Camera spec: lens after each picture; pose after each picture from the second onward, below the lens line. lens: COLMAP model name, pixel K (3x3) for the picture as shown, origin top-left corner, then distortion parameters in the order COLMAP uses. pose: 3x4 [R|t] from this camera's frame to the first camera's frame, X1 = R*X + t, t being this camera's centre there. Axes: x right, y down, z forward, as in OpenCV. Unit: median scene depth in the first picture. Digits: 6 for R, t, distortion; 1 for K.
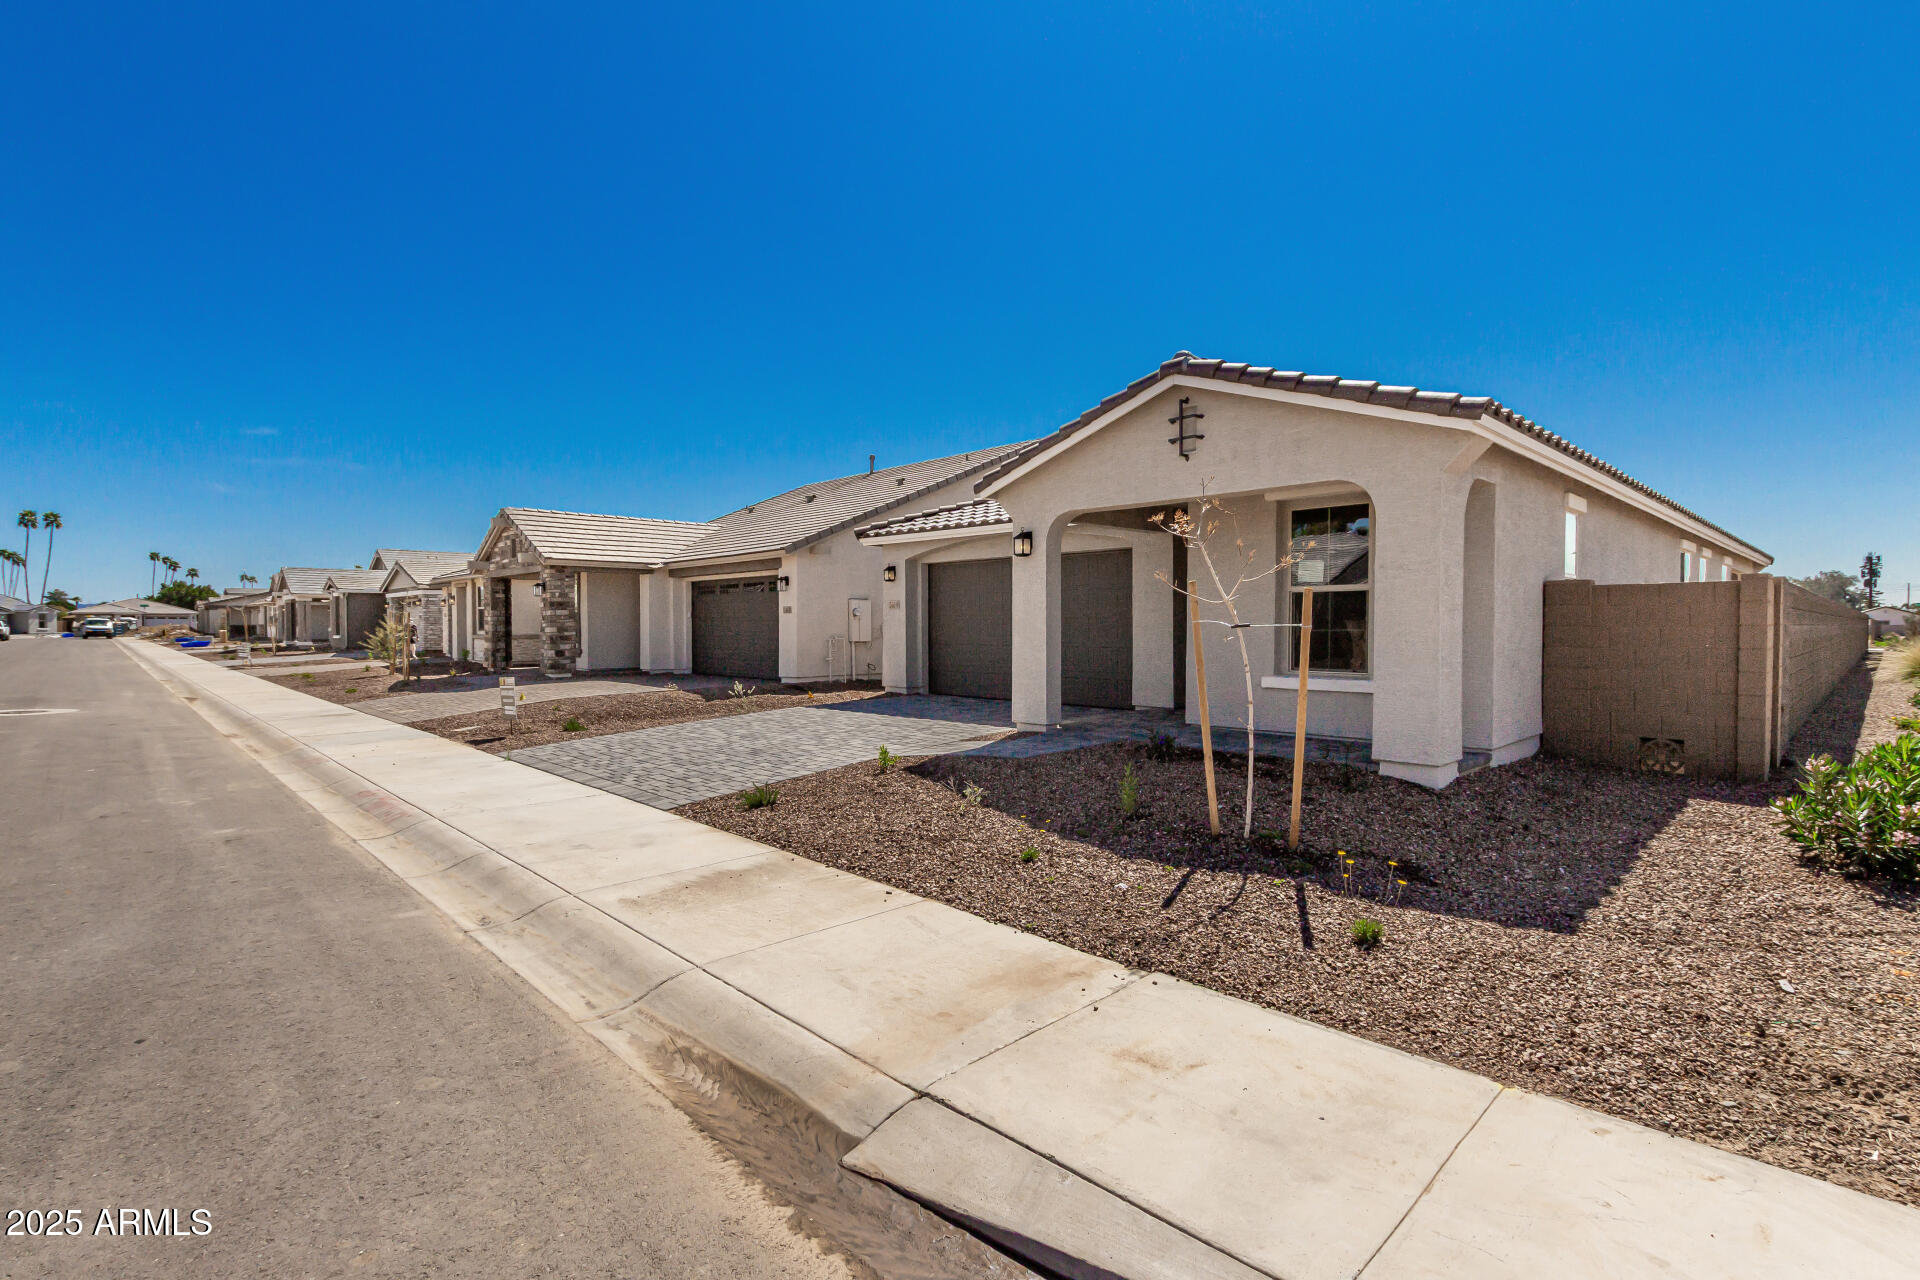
lens RADIAL K [[900.6, 0, 960.0], [0, 900.6, 640.0], [0, 0, 1]] dist [0.000378, -0.000042]
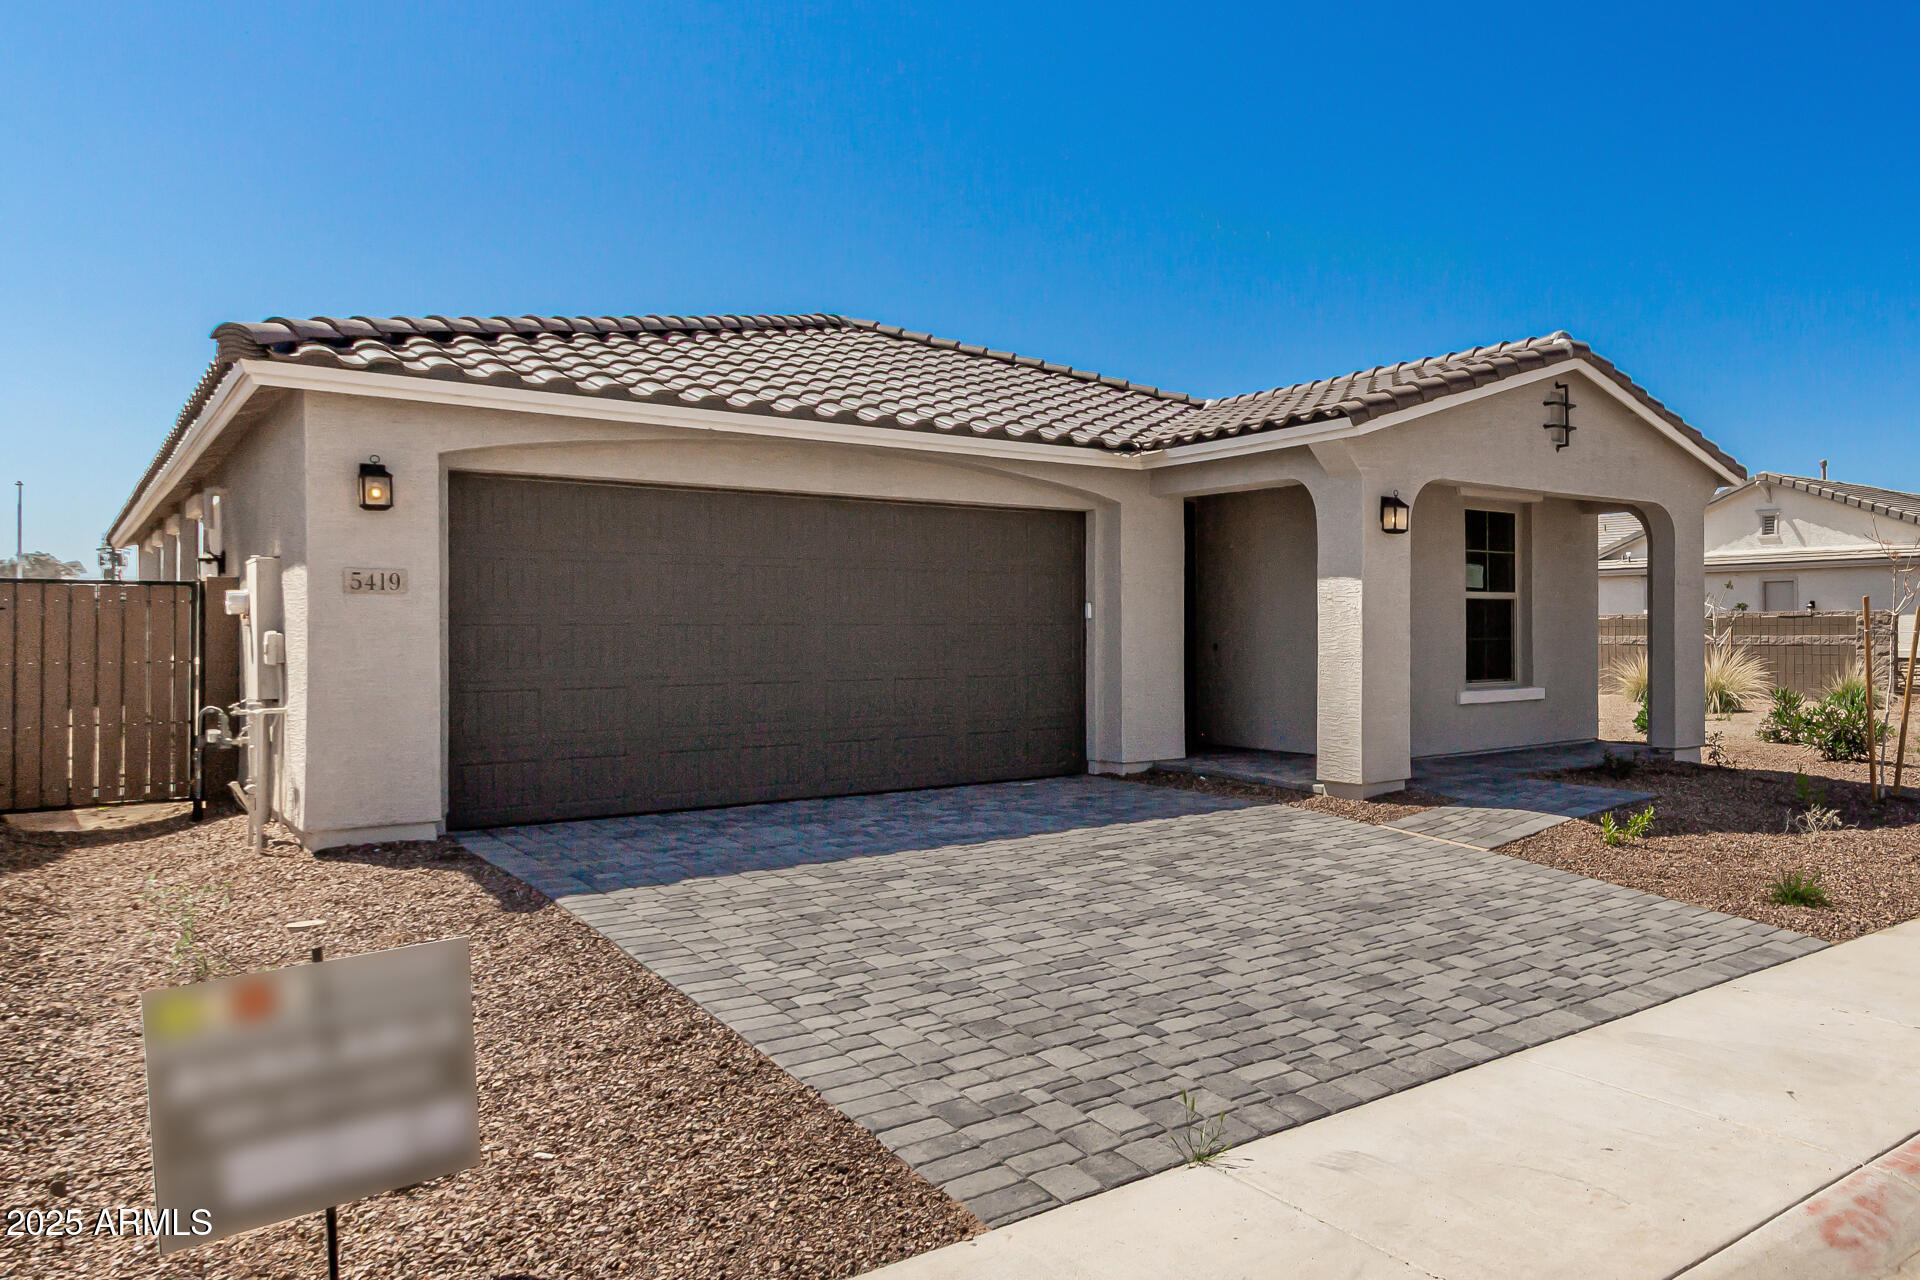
lens RADIAL K [[1277.5, 0, 960.0], [0, 1277.5, 640.0], [0, 0, 1]] dist [-0.112406, 0.000002]
pose [[0.074383, -0.010532, 0.997174, -0.921478], [0.017750, 0.999800, 0.009236, -0.031426], [-0.997072, 0.017013, 0.074555, 1.352794]]
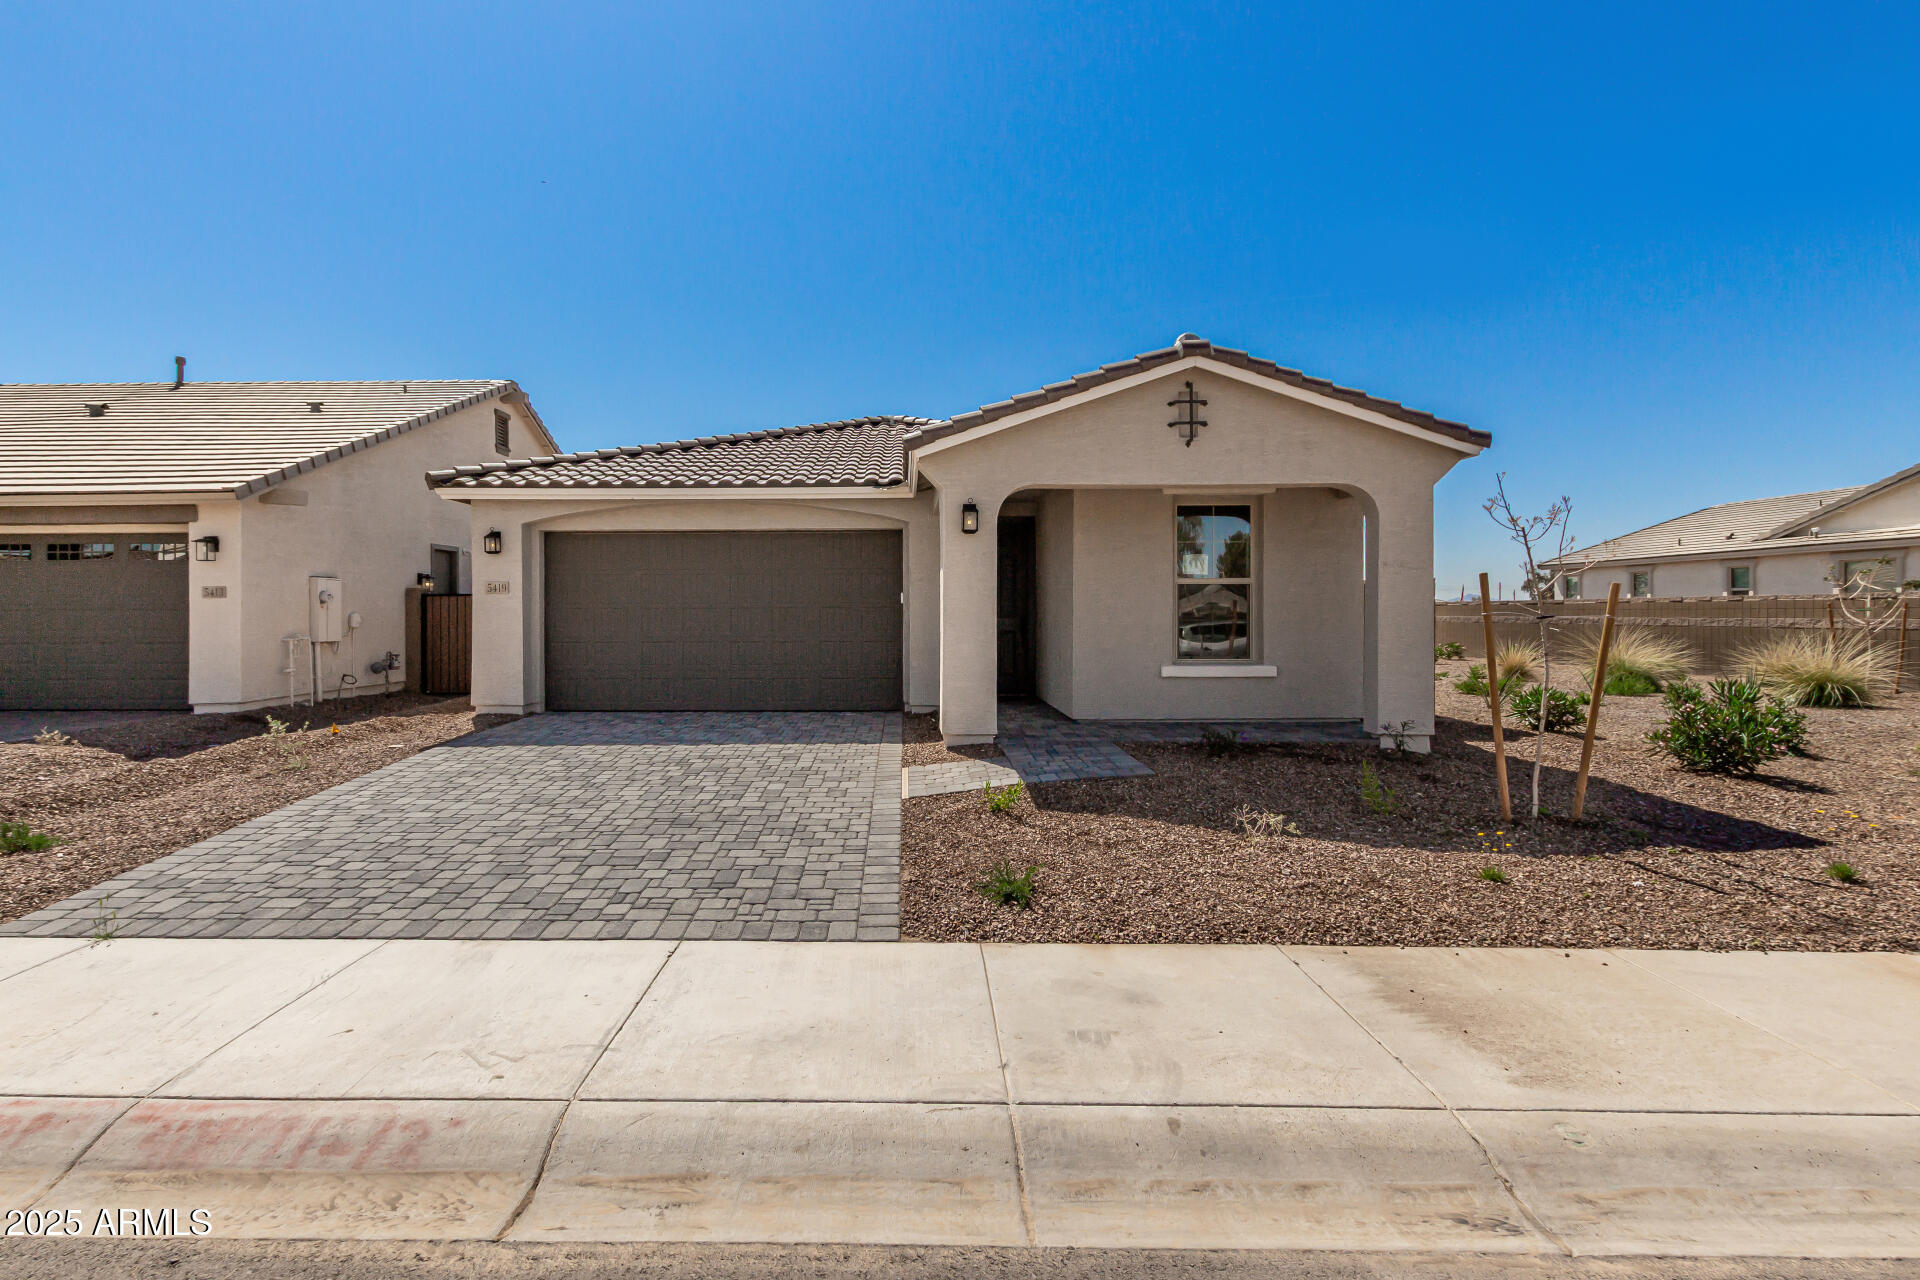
lens RADIAL K [[920.2, 0, 908.2], [0, 920.2, 619.1], [0, 0, 1]] dist [0.001470, -0.000329]
pose [[0.707277, -0.006611, 0.706906, -0.597528], [0.013905, 0.999893, -0.004561, -0.012040], [-0.706800, 0.013055, 0.707293, 0.464906]]
